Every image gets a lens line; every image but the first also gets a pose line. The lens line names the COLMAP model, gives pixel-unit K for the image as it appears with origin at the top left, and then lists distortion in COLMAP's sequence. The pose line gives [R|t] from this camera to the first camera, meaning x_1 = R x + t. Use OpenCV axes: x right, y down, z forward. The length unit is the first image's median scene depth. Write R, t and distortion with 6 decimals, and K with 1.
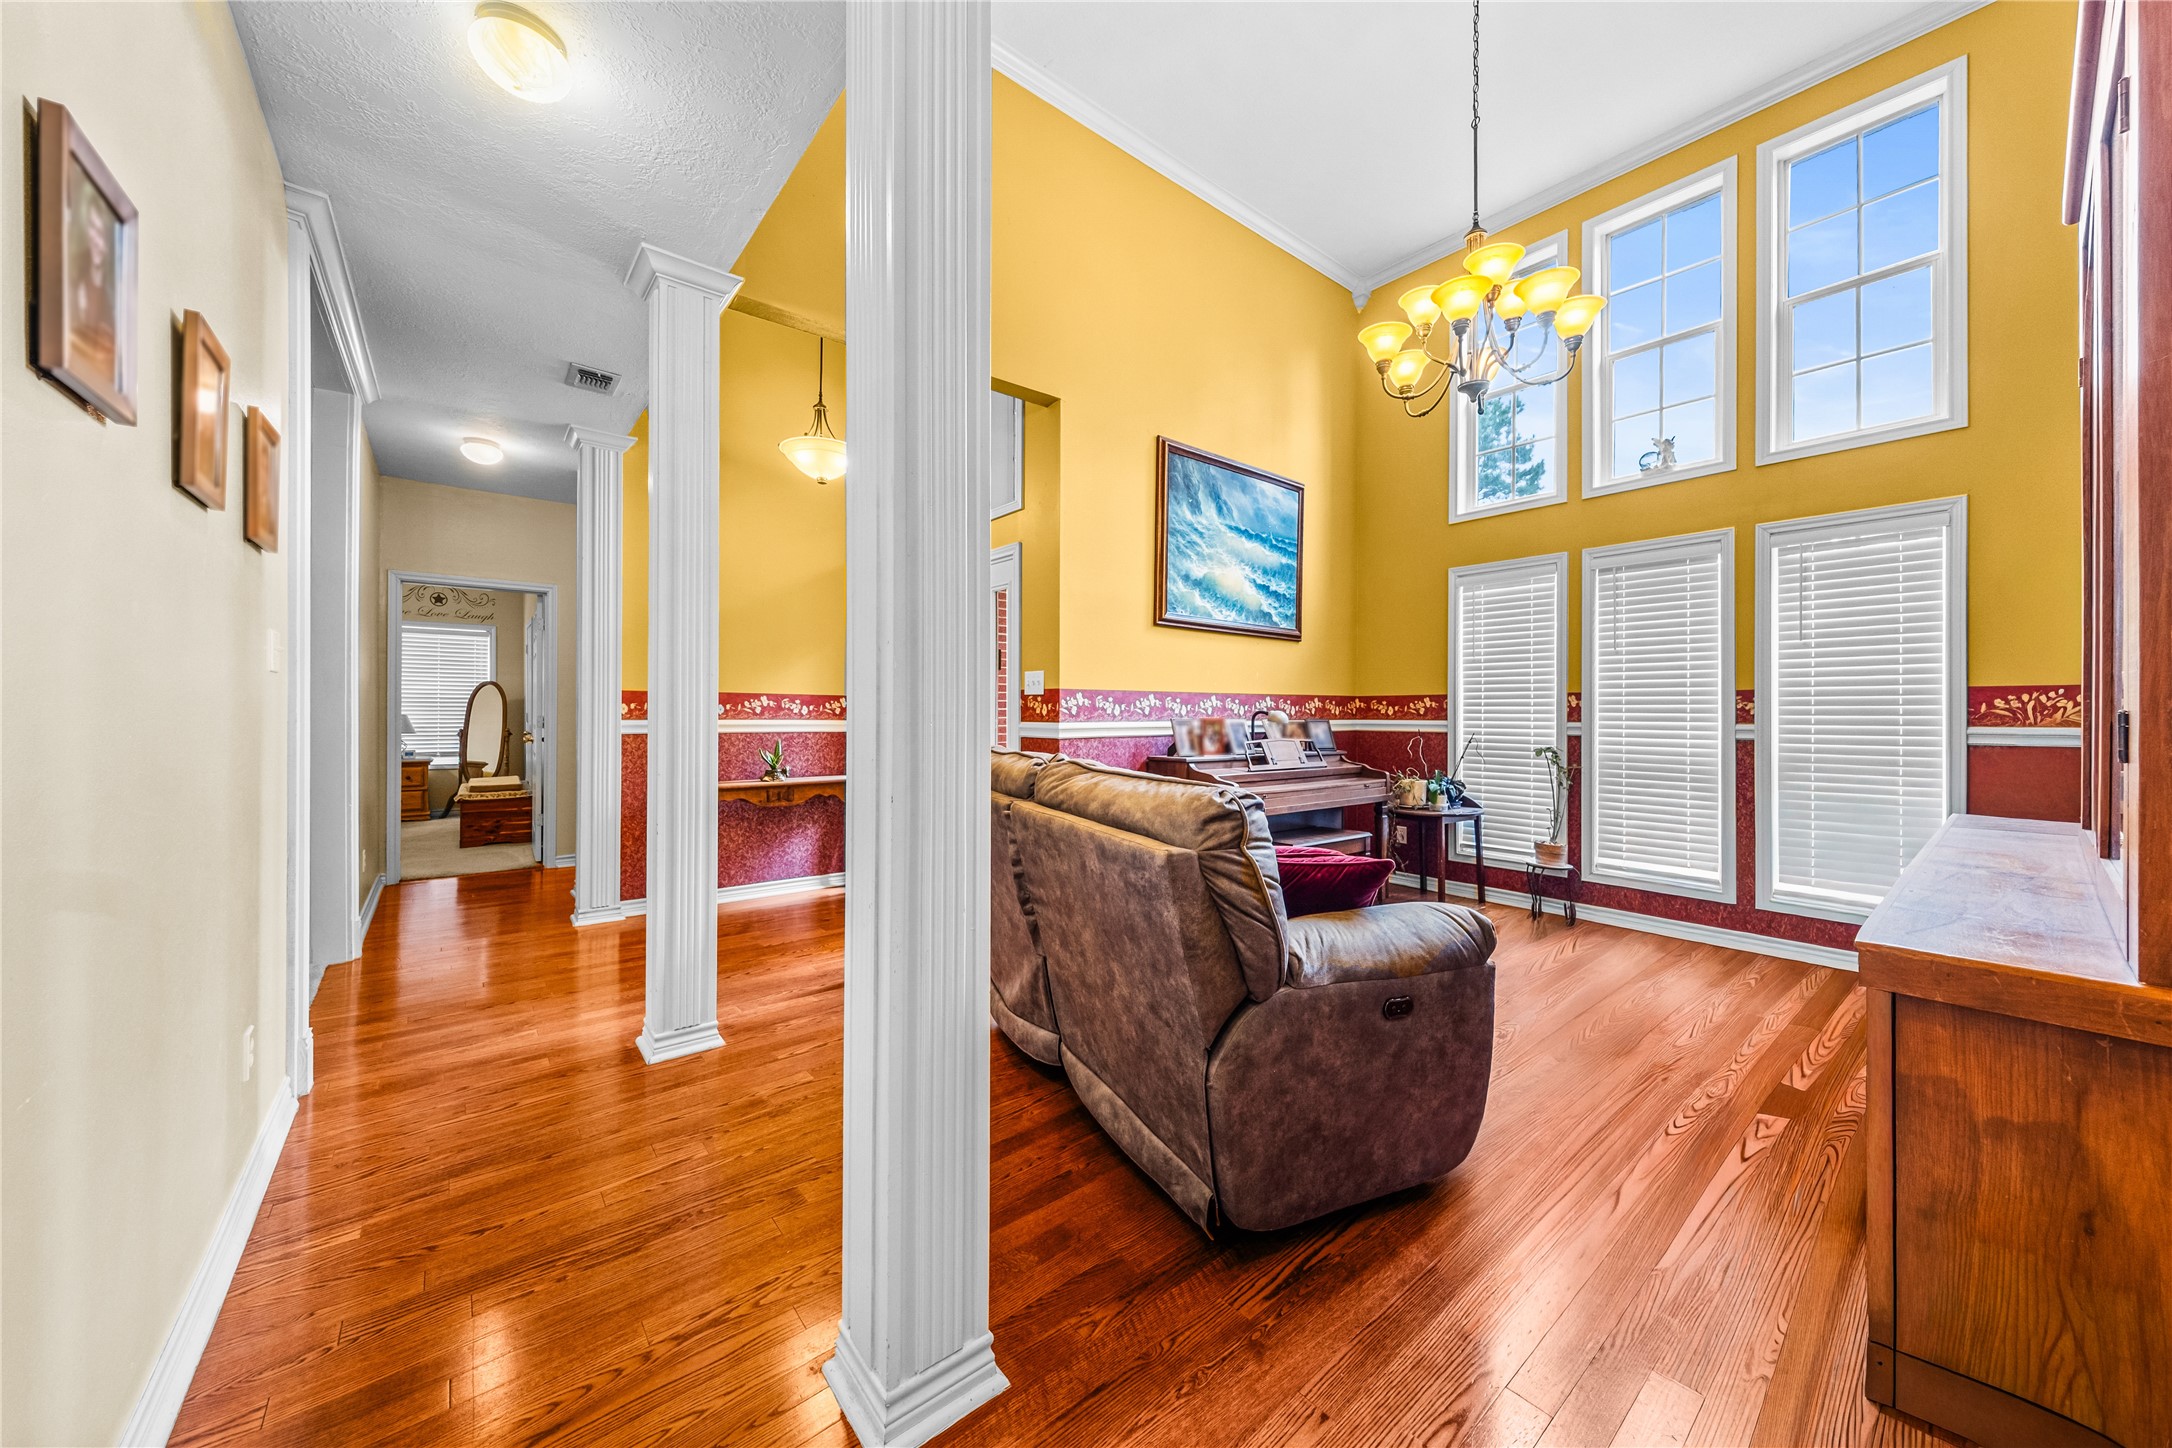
lens RADIAL K [[765.5, 0, 1092.6], [0, 765.5, 710.3], [0, 0, 1]] dist [0.000350, 0.000453]
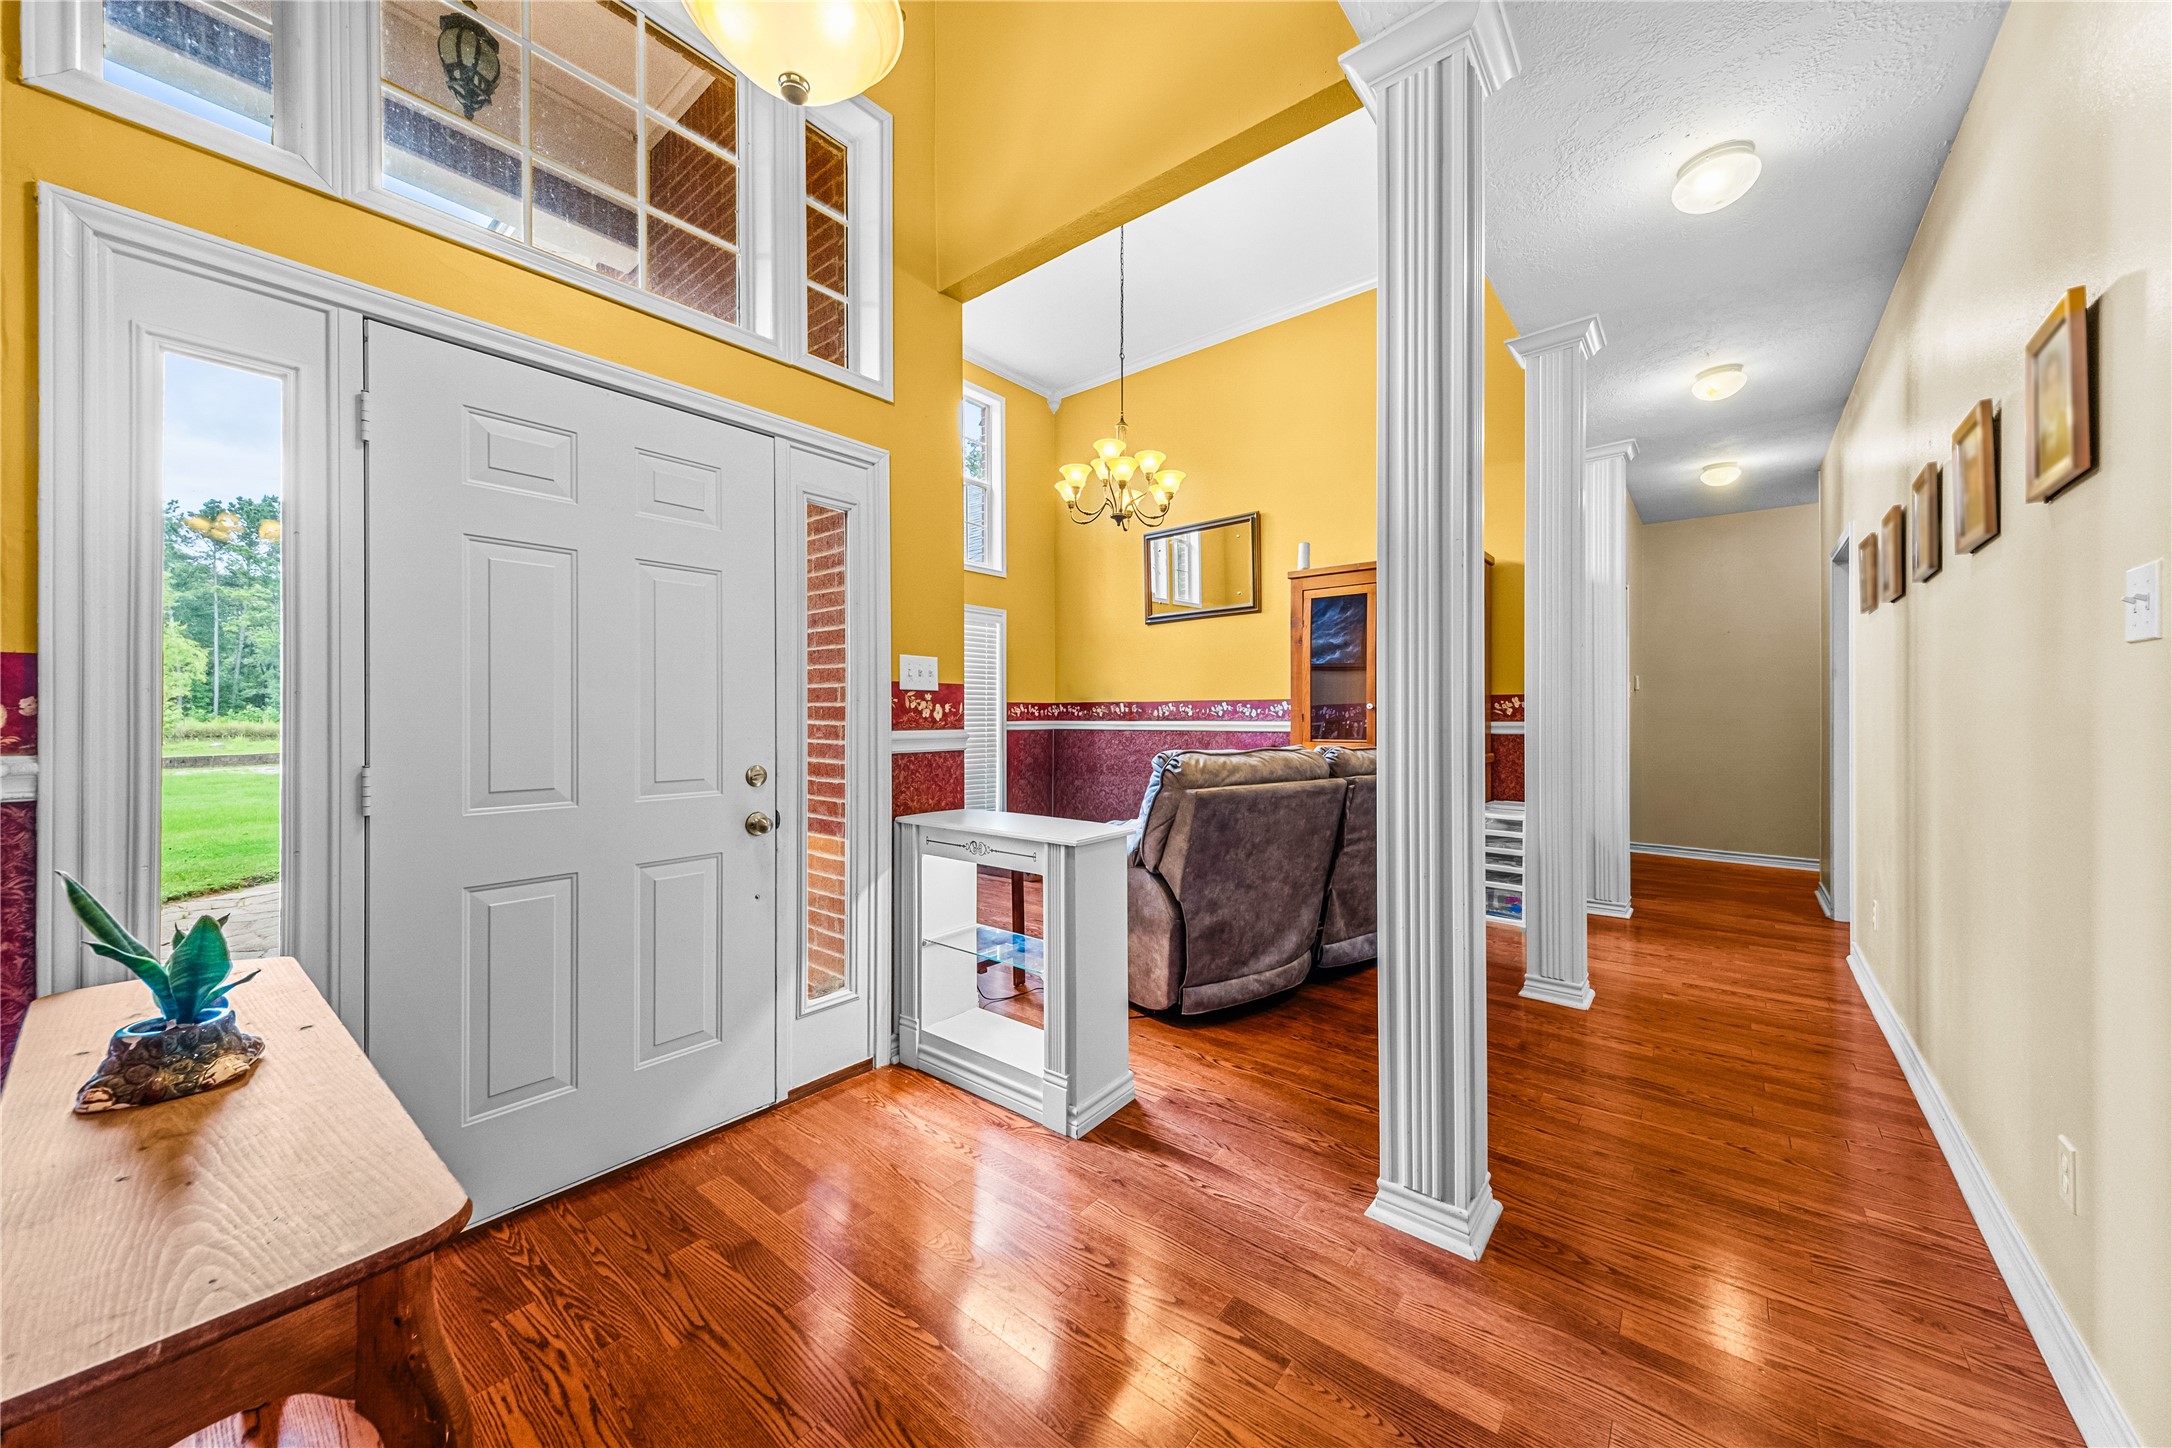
lens RADIAL K [[765.5, 0, 1076.2], [0, 765.5, 719.3], [0, 0, 1]] dist [0.000350, 0.000453]
pose [[-0.186470, -0.006349, 0.982440, -0.970245], [-0.001746, 0.999980, 0.006131, 0.001679], [-0.982459, -0.000572, -0.186477, 1.234508]]
